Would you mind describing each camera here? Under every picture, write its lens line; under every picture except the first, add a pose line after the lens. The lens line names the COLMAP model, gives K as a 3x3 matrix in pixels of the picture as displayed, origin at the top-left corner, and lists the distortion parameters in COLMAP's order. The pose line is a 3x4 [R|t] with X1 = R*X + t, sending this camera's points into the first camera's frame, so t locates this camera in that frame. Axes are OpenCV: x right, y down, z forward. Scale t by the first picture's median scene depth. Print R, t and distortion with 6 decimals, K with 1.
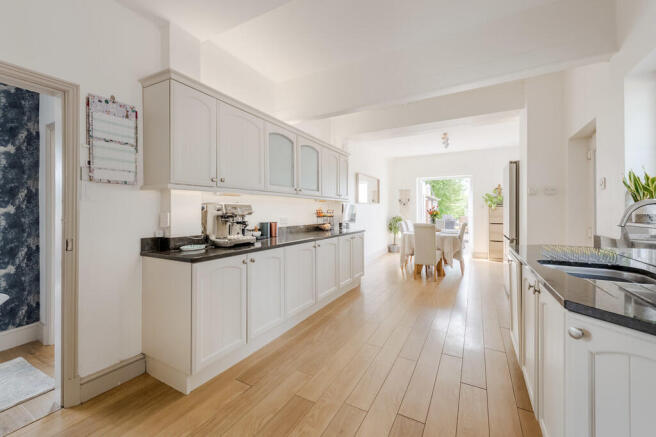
lens RADIAL K [[261.3, 0, 330.2], [0, 261.3, 213.9], [0, 0, 1]] dist [0.001103, 0.000011]
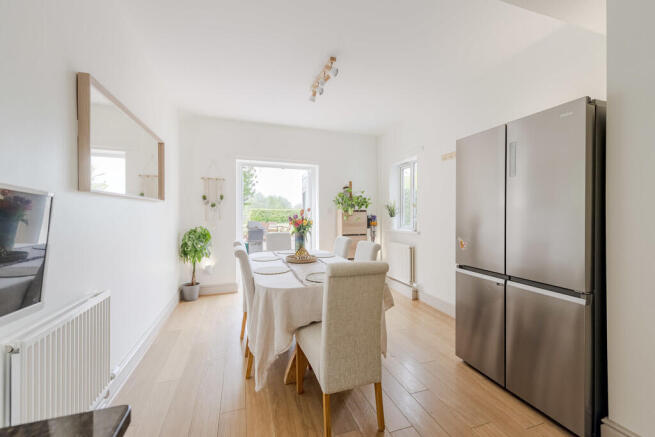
lens RADIAL K [[260.9, 0, 329.7], [0, 260.9, 213.9], [0, 0, 1]] dist [0.001103, 0.000011]
pose [[0.688569, 0.005753, 0.725148, 0.071335], [0.005898, 0.999891, -0.013533, -0.011685], [-0.725147, 0.013595, 0.688460, 0.538245]]
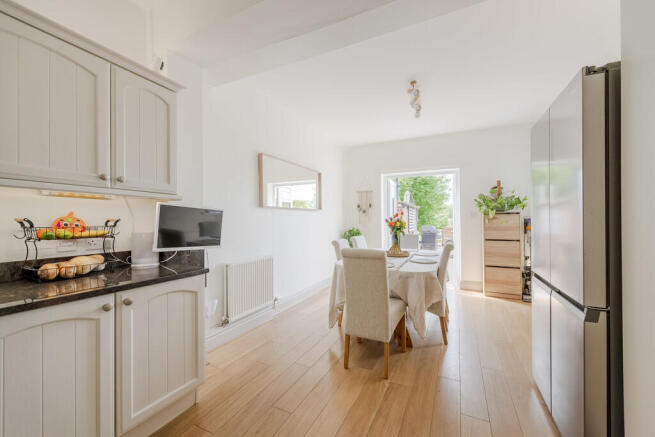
lens RADIAL K [[255.1, 0, 332.0], [0, 255.1, 221.8], [0, 0, 1]] dist [0.000554, 0.000028]
pose [[0.998832, -0.002101, 0.048264, 0.190859], [0.002469, 0.999968, -0.007559, -0.004696], [-0.048247, 0.007669, 0.998806, 0.372600]]
